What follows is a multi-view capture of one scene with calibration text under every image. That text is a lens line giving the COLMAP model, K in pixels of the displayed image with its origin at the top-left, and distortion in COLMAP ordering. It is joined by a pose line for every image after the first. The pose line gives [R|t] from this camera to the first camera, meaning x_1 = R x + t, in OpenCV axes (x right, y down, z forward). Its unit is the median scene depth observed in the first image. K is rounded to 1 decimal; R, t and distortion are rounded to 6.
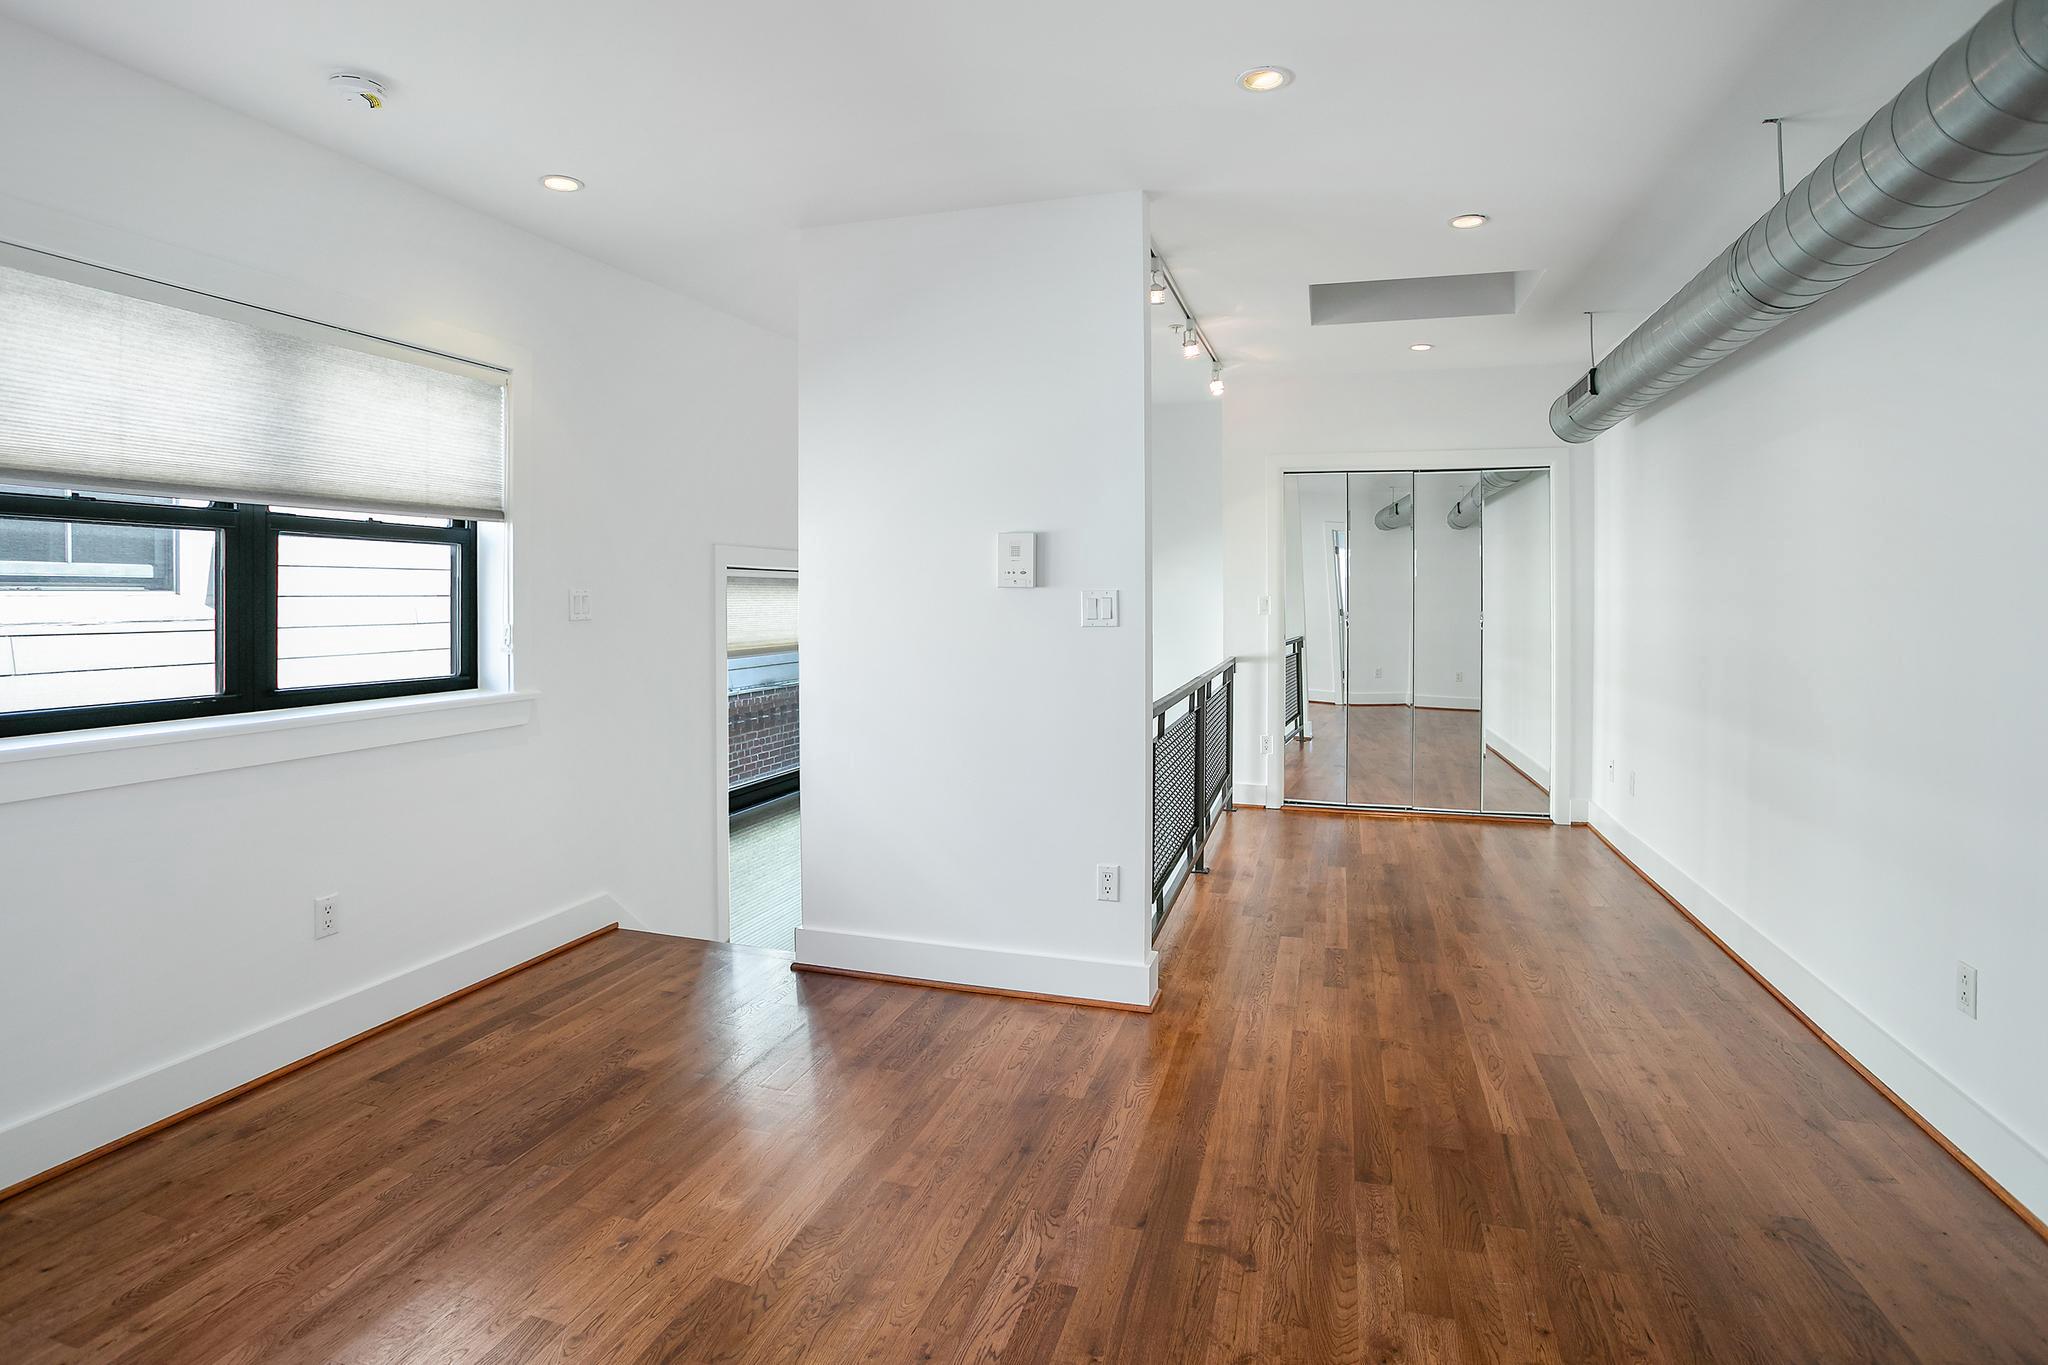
lens RADIAL K [[1069.2, 0, 1014.2], [0, 1069.2, 619.4], [0, 0, 1]] dist [-0.087083, 0.041194]
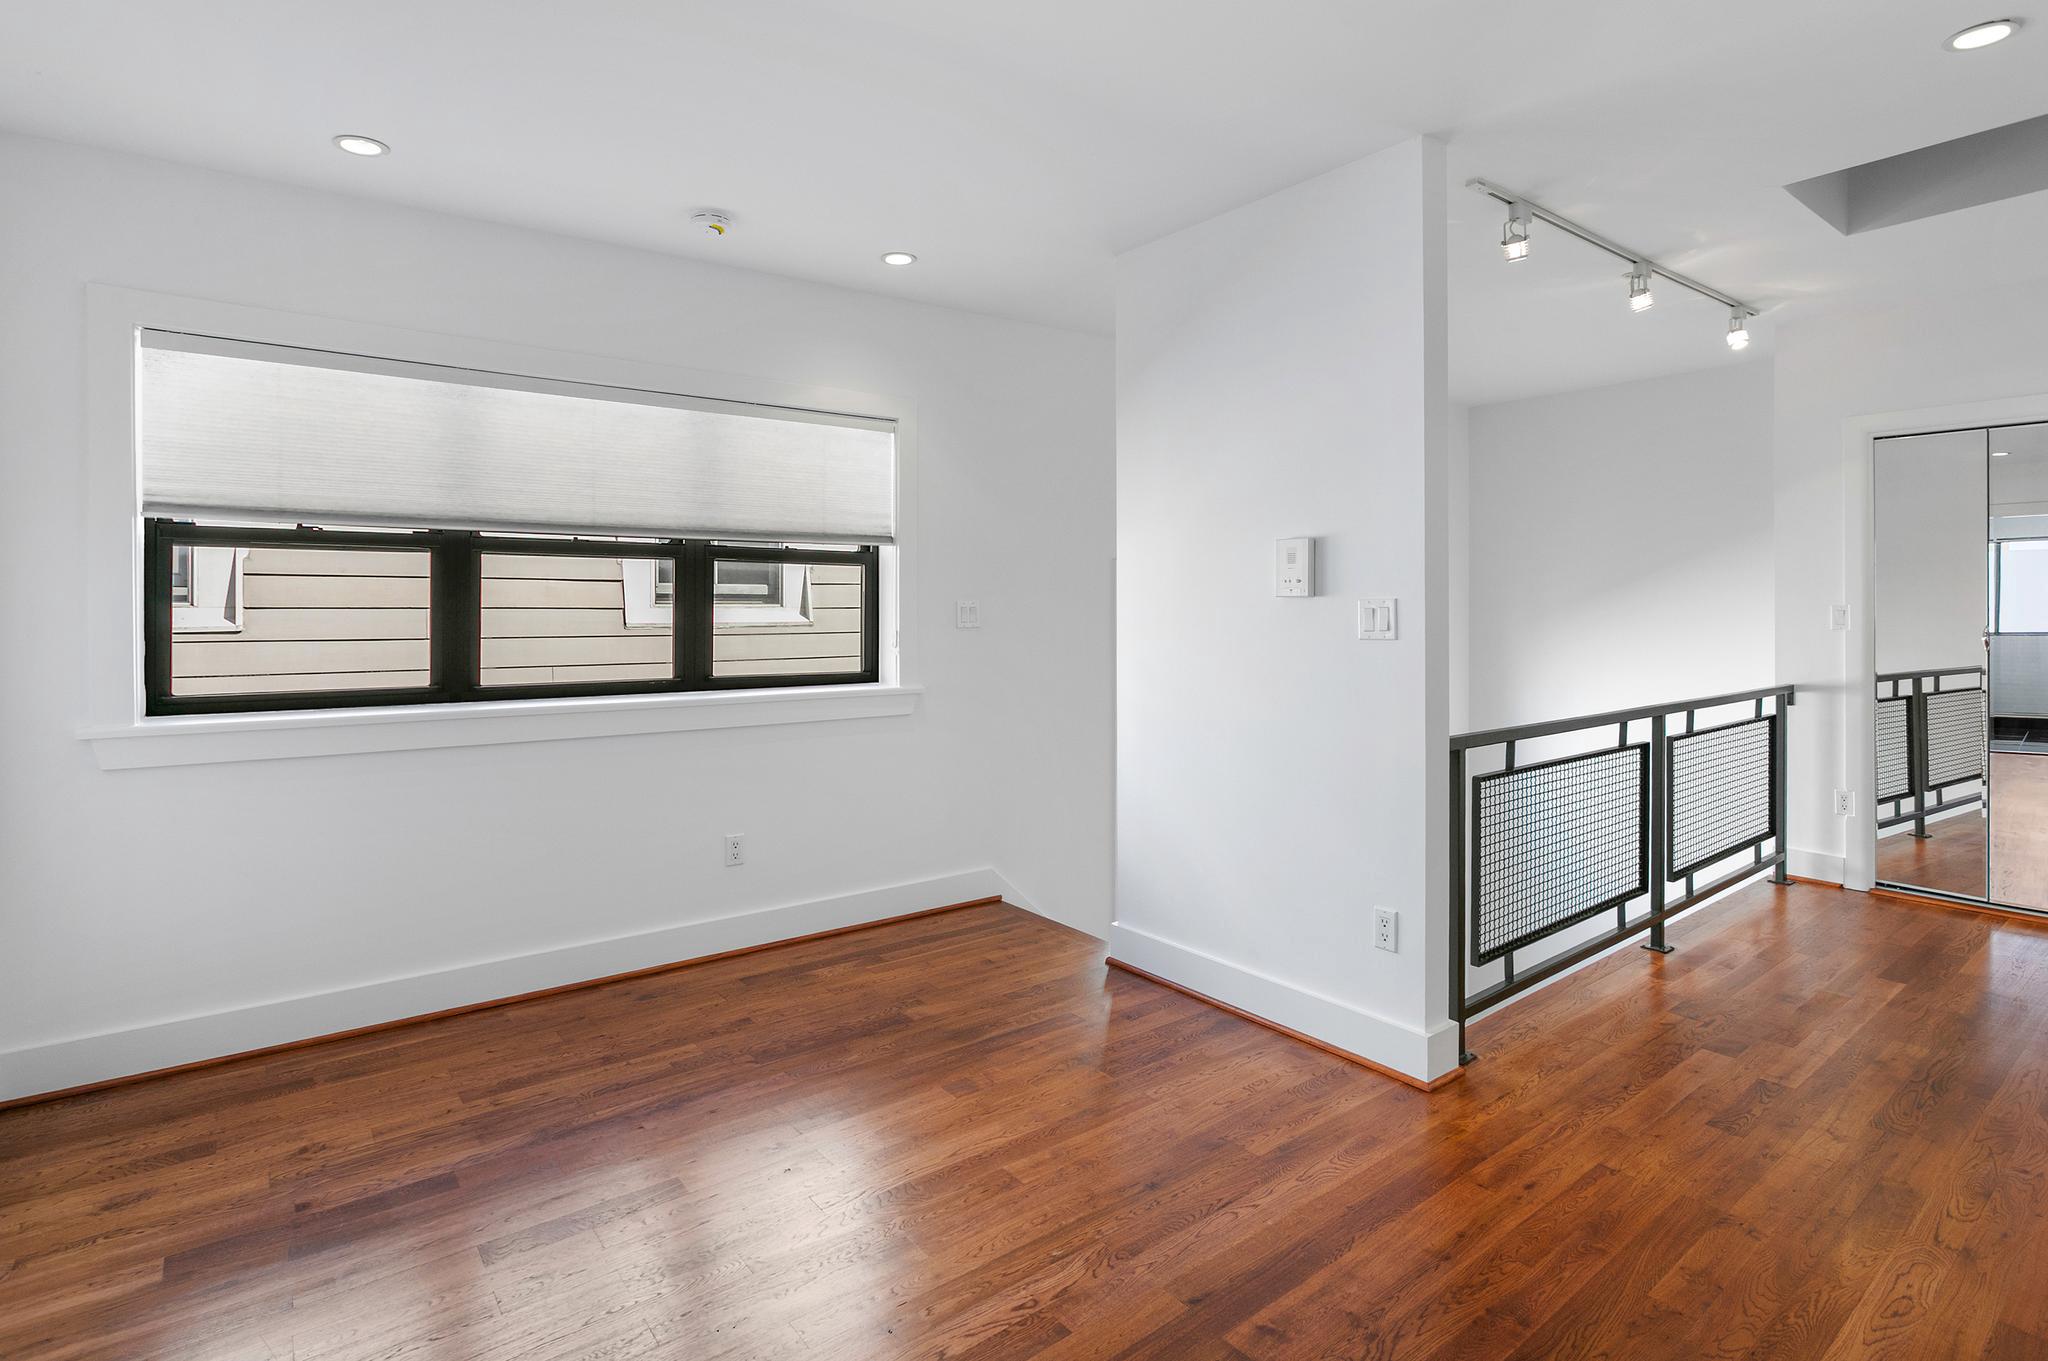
lens RADIAL K [[1018.1, 0, 954.6], [0, 1018.1, 618.5], [0, 0, 1]] dist [-0.006221, -0.000337]
pose [[0.809408, 0.003849, -0.587234, 0.281035], [-0.010701, 0.999909, -0.008195, 0.000054], [0.587149, 0.012917, 0.809376, 0.096846]]
